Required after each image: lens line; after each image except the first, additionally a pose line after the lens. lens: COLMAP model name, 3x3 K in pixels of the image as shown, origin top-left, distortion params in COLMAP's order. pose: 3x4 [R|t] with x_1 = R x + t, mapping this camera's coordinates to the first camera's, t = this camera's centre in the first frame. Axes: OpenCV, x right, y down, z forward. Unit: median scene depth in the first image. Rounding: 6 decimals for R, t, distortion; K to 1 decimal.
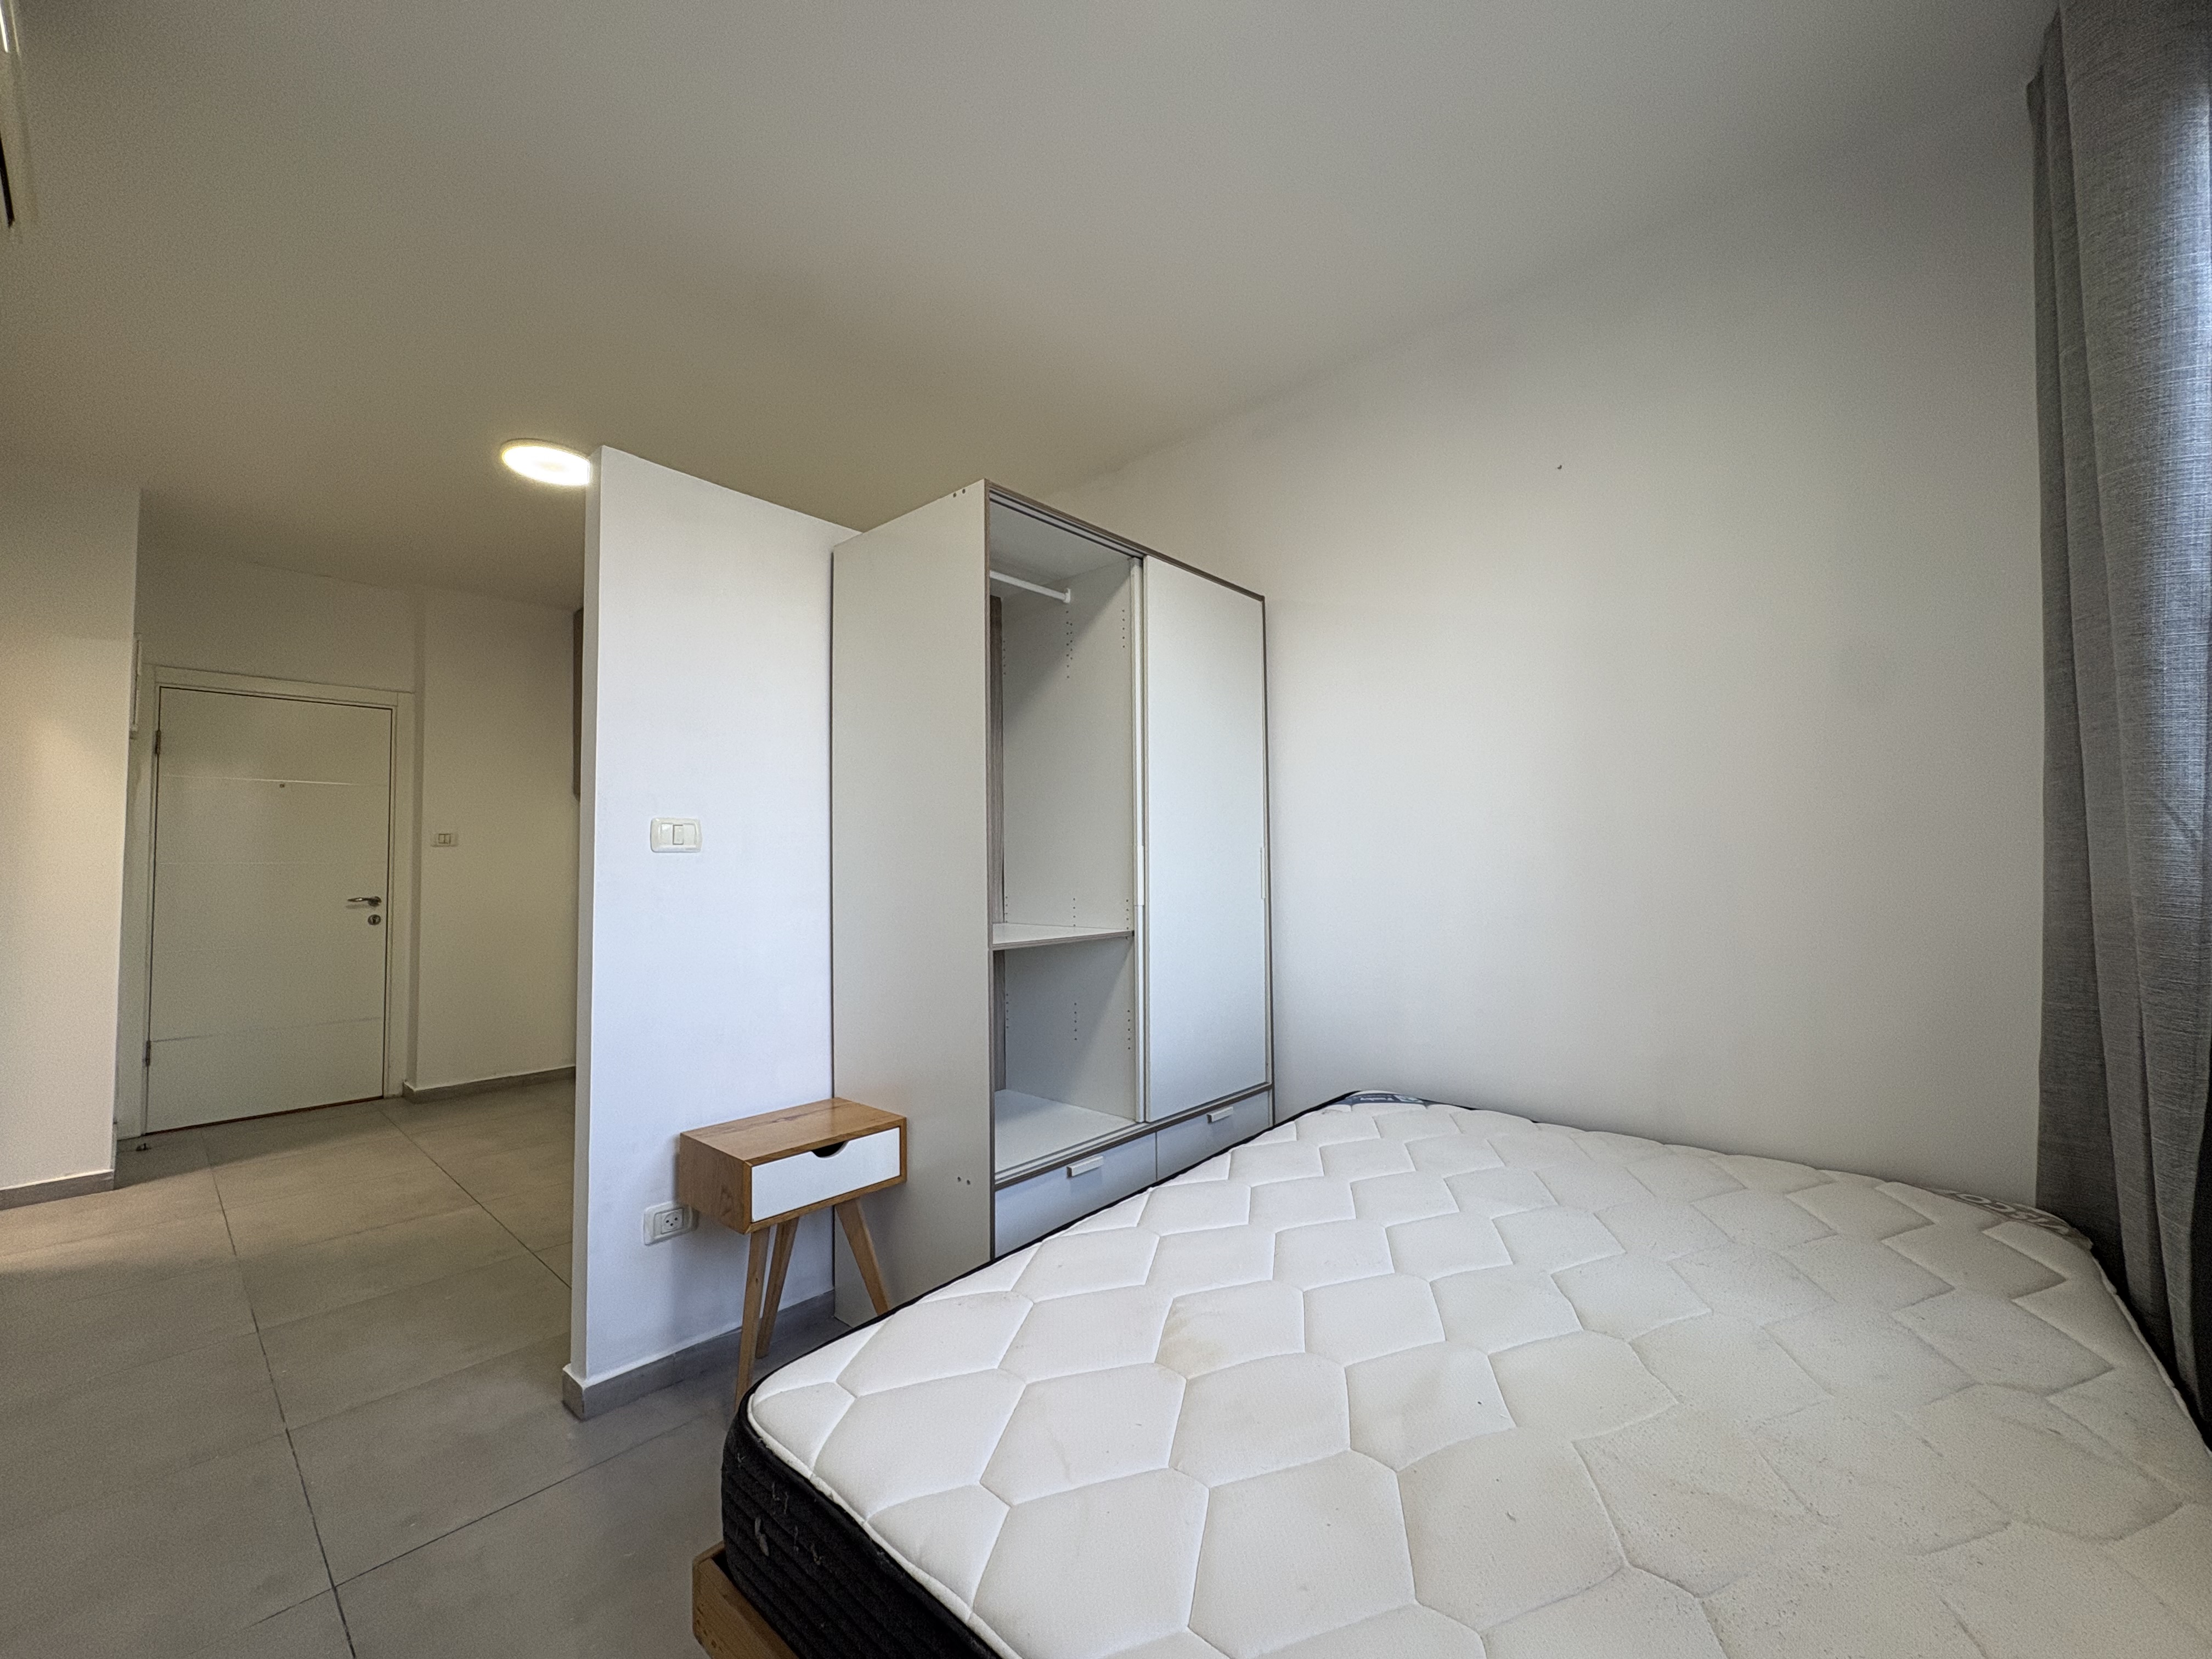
lens RADIAL K [[884.2, 0, 1102.3], [0, 884.2, 825.4], [0, 0, 1]] dist [-0.000465, 0.000240]
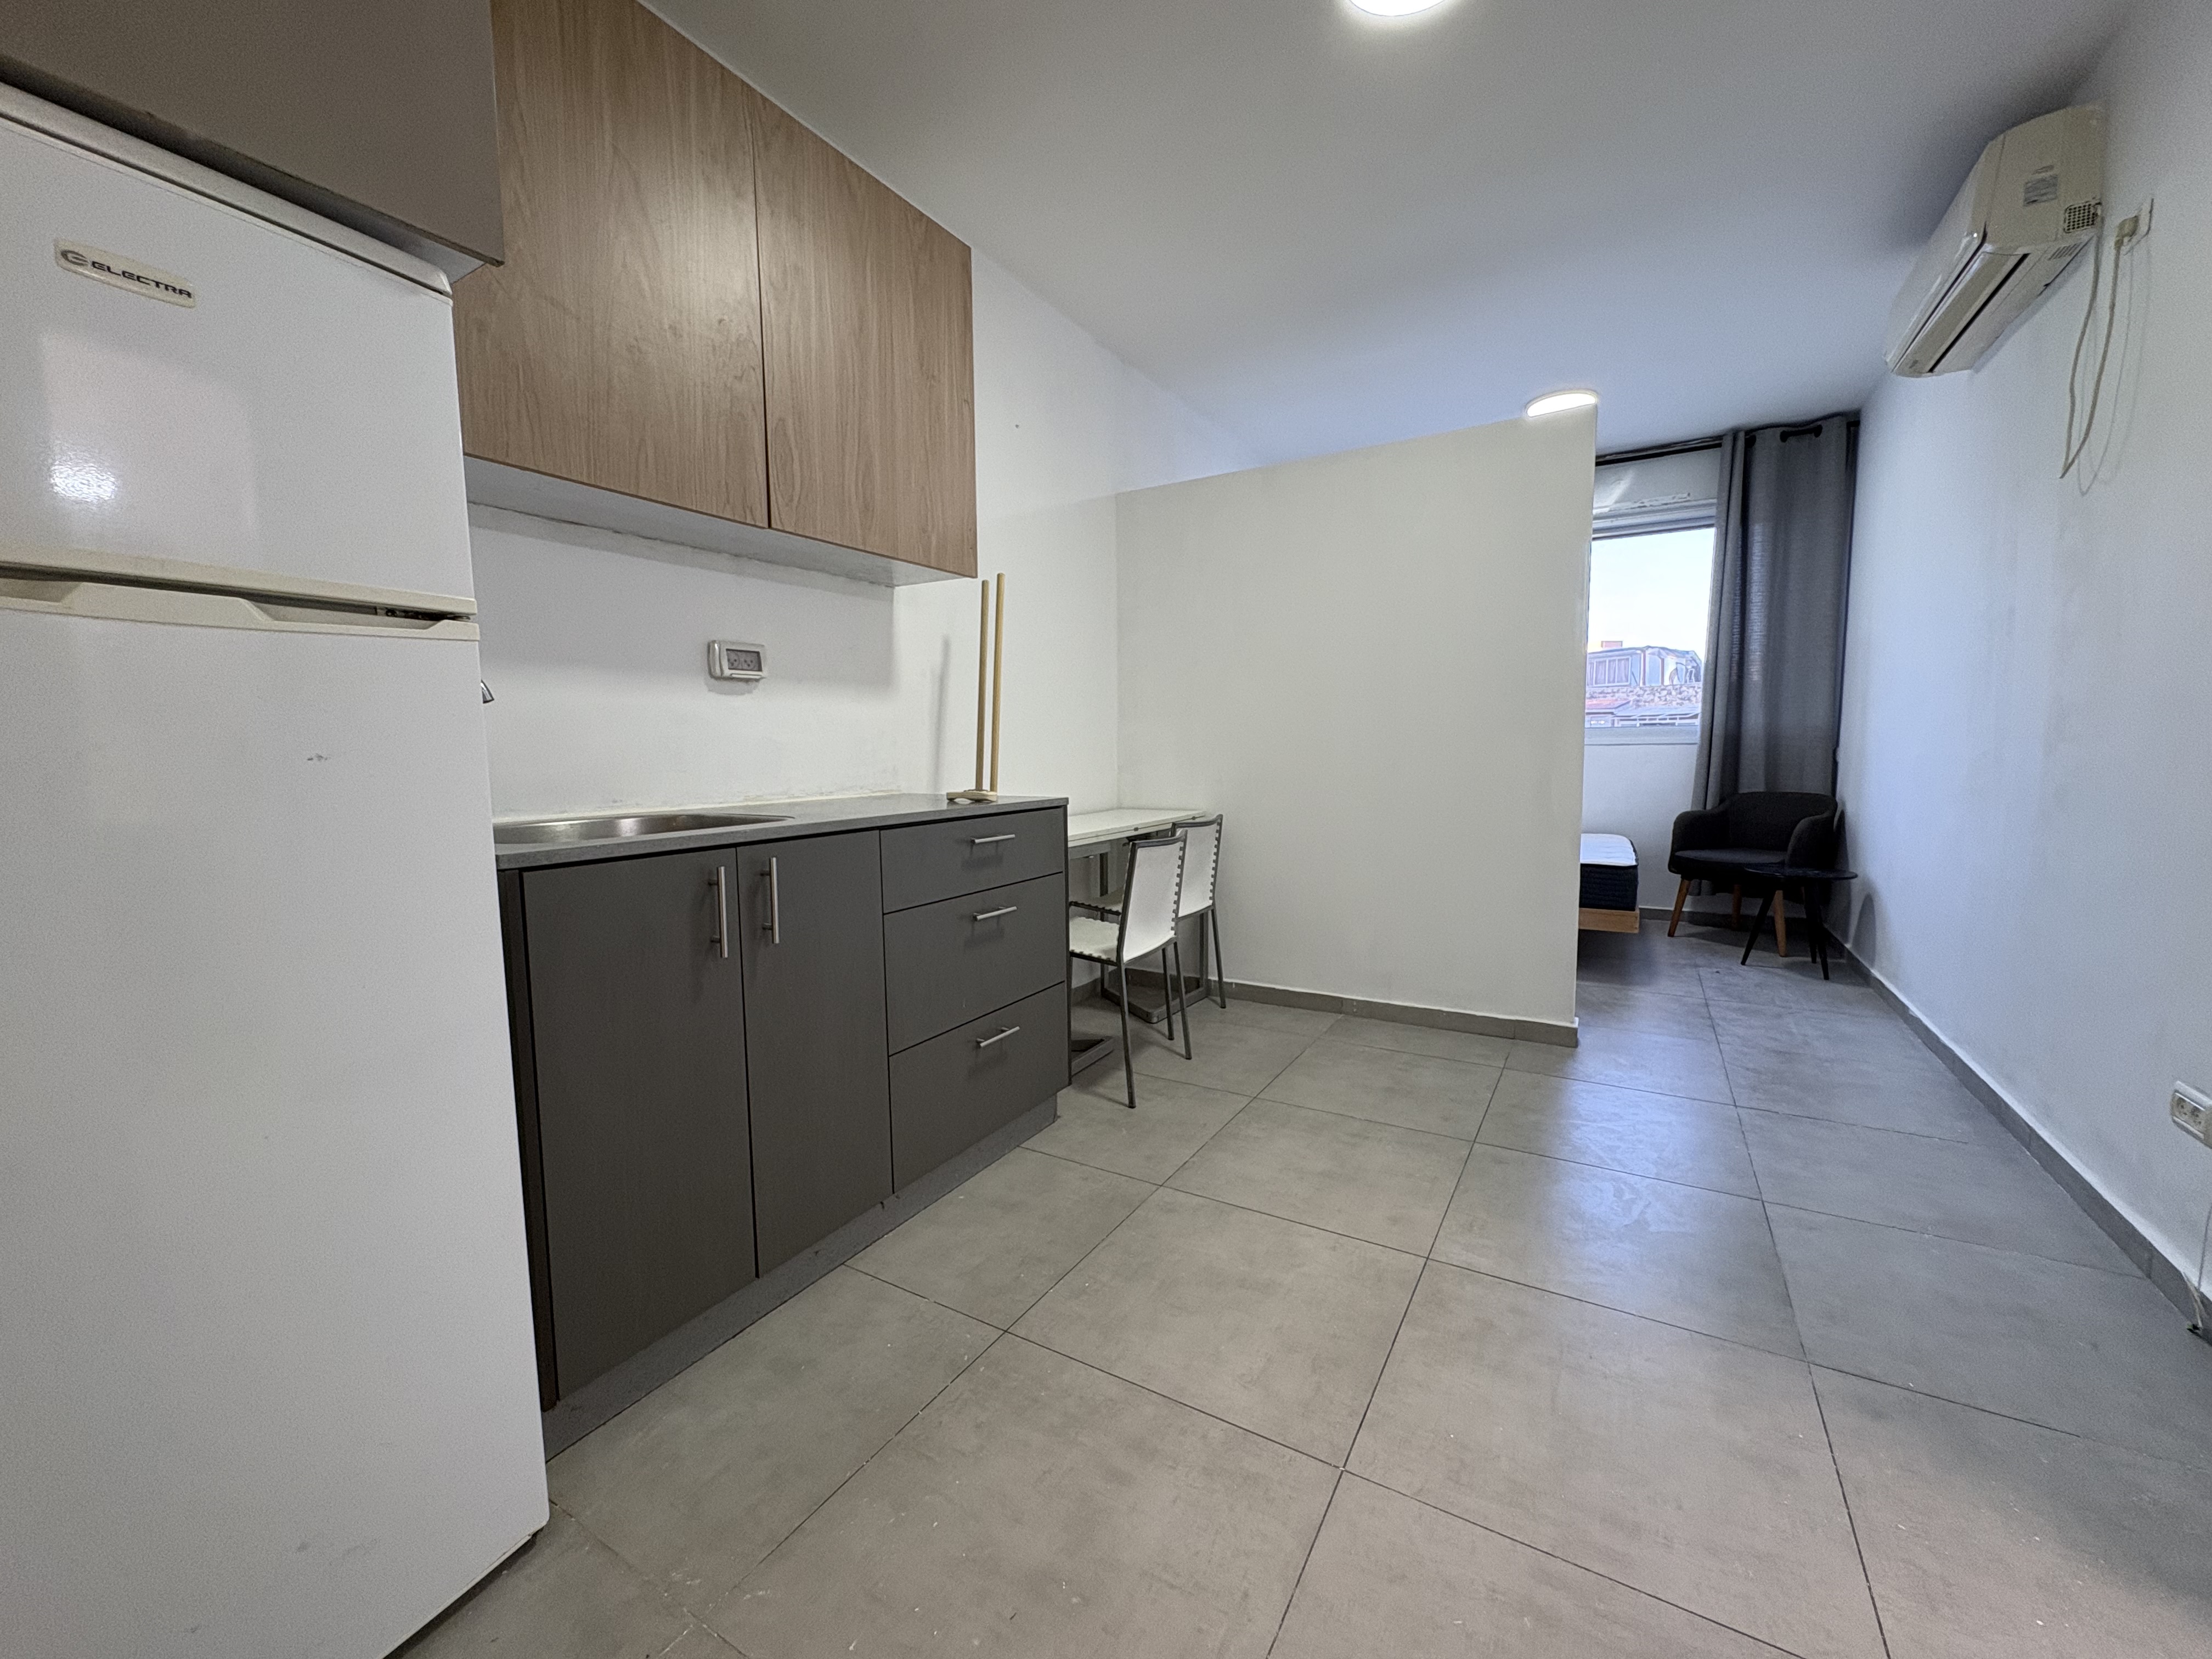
lens RADIAL K [[884.2, 0, 1107.0], [0, 884.2, 828.5], [0, 0, 1]] dist [-0.000465, 0.000240]
pose [[-0.199083, -0.077176, 0.976939, -0.912835], [-0.030789, 0.996895, 0.072478, 0.086625], [-0.979499, -0.015650, -0.200841, 1.004388]]
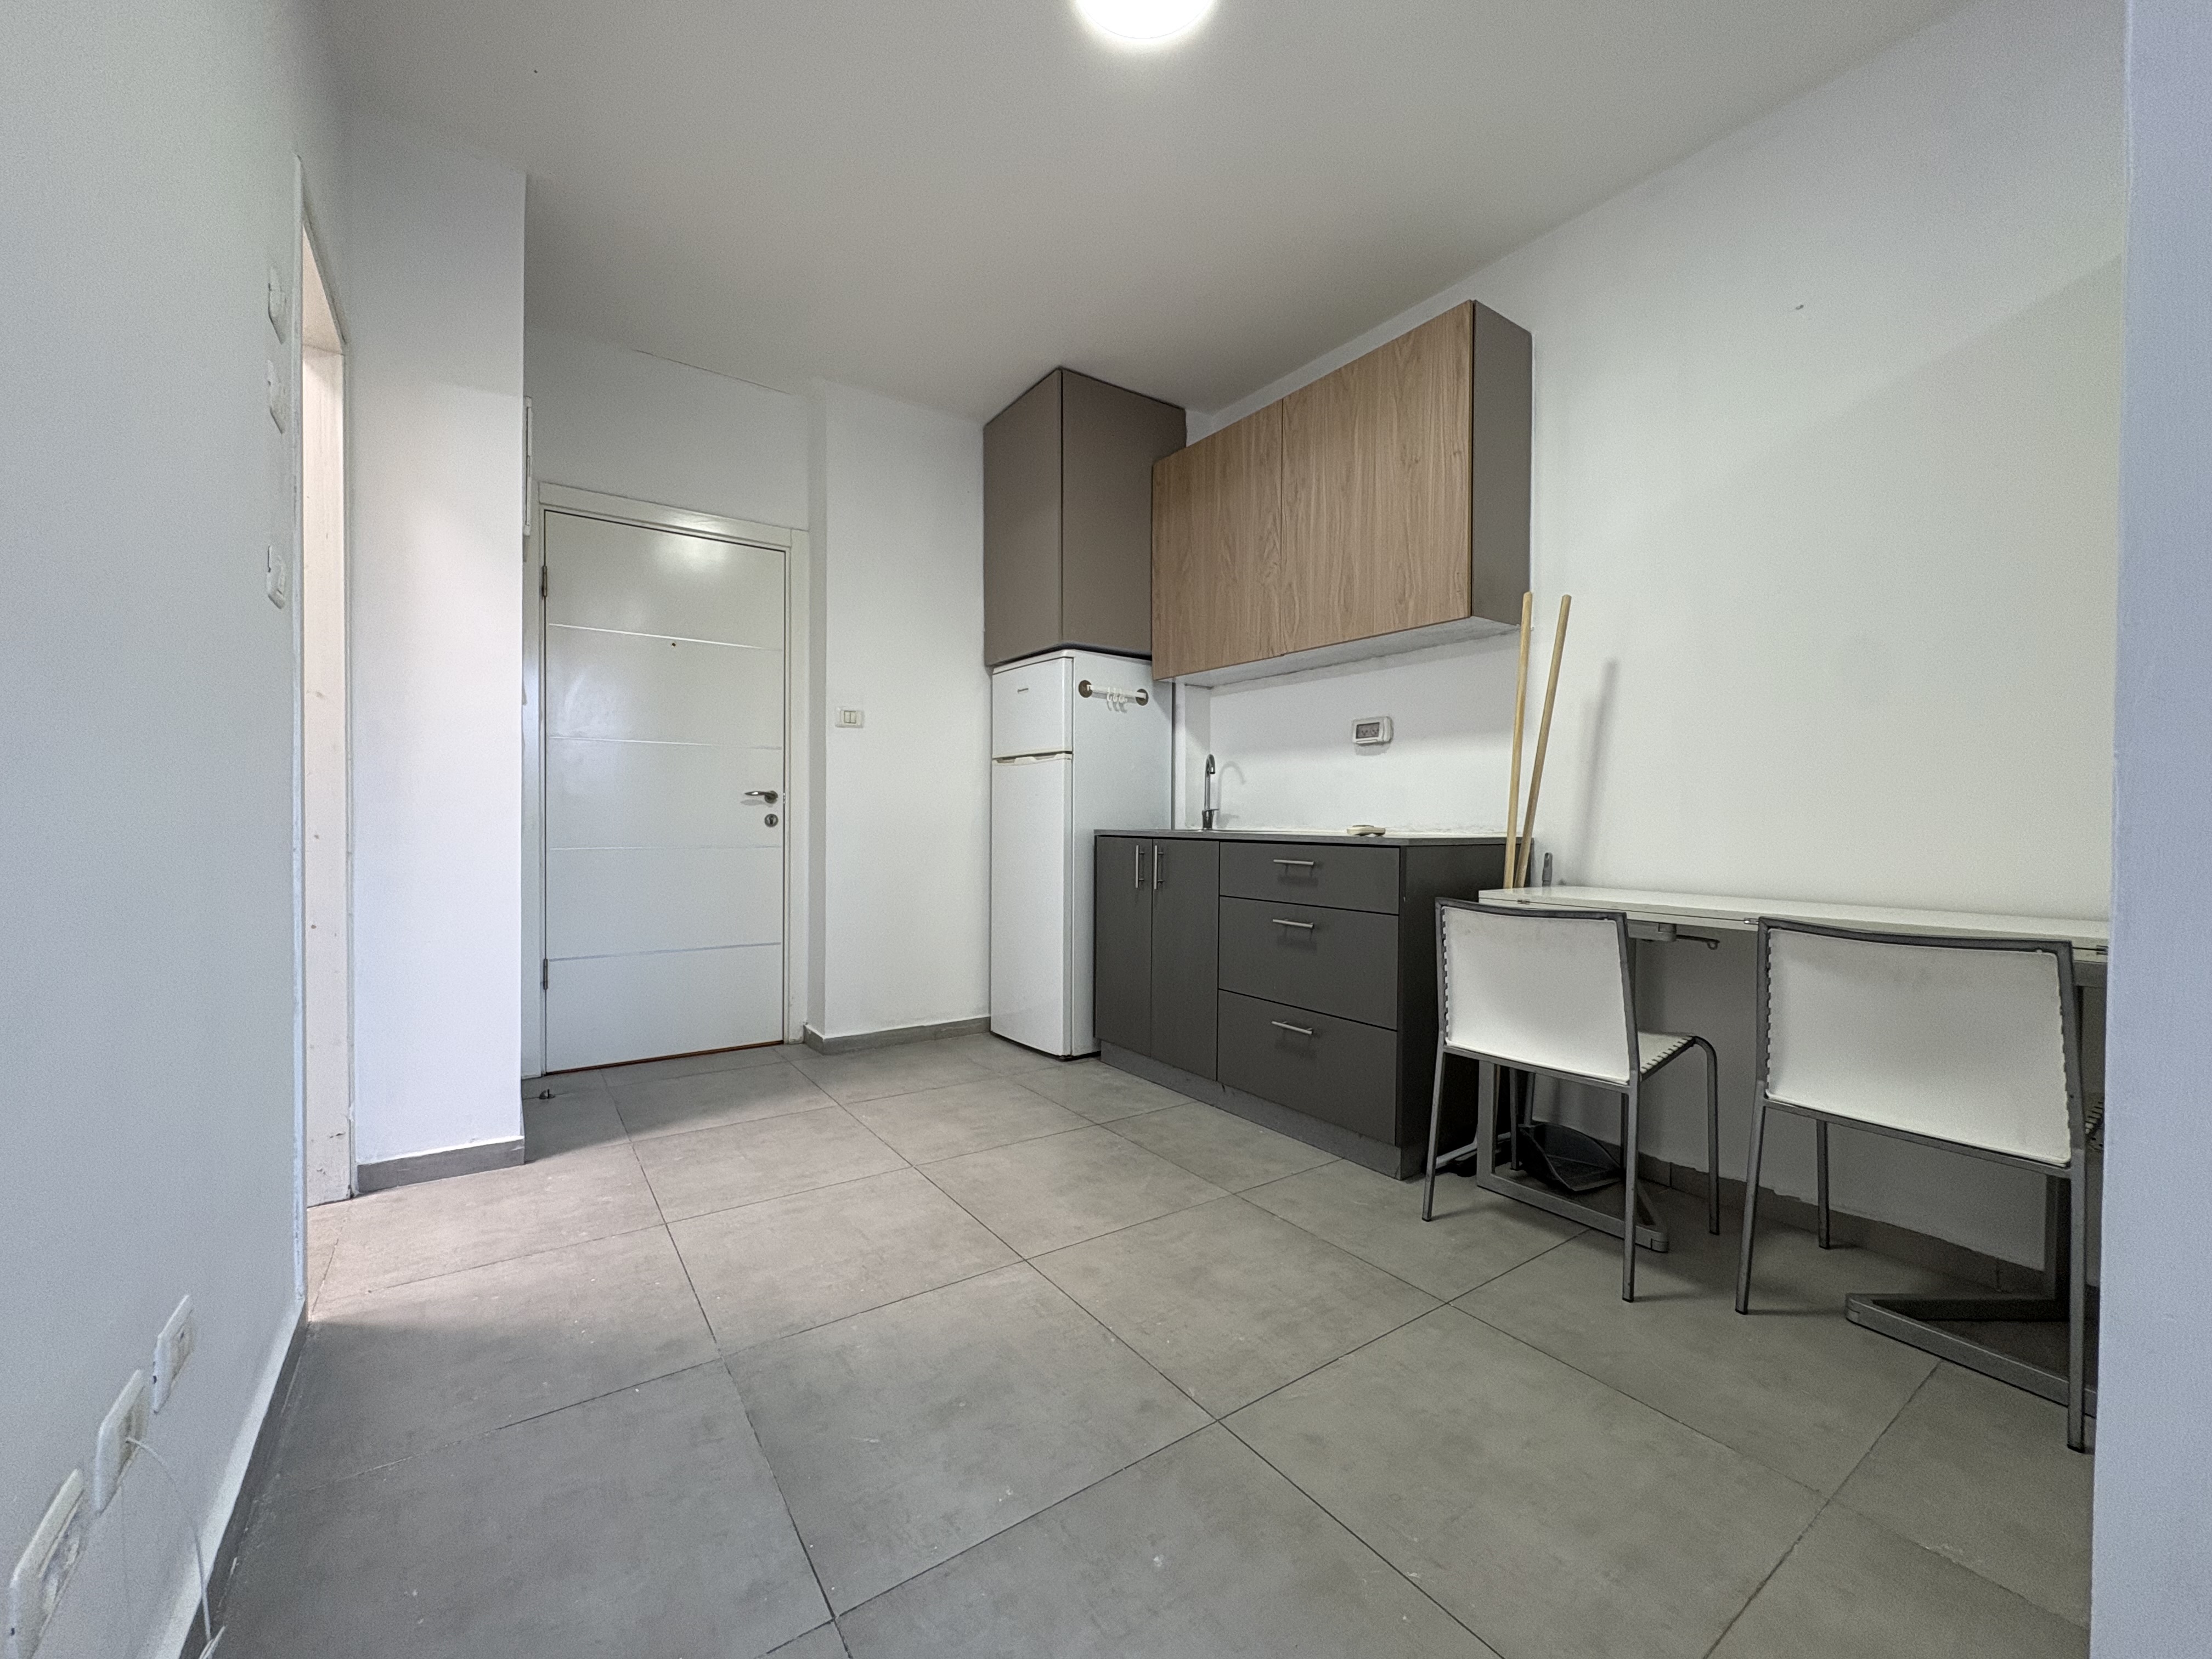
lens RADIAL K [[884.2, 0, 1100.9], [0, 884.2, 825.7], [0, 0, 1]] dist [-0.000465, 0.000240]
pose [[0.973910, 0.021462, -0.225919, -0.397246], [-0.009032, 0.998395, 0.055909, 0.071965], [0.226756, -0.052410, 0.972540, 0.330954]]
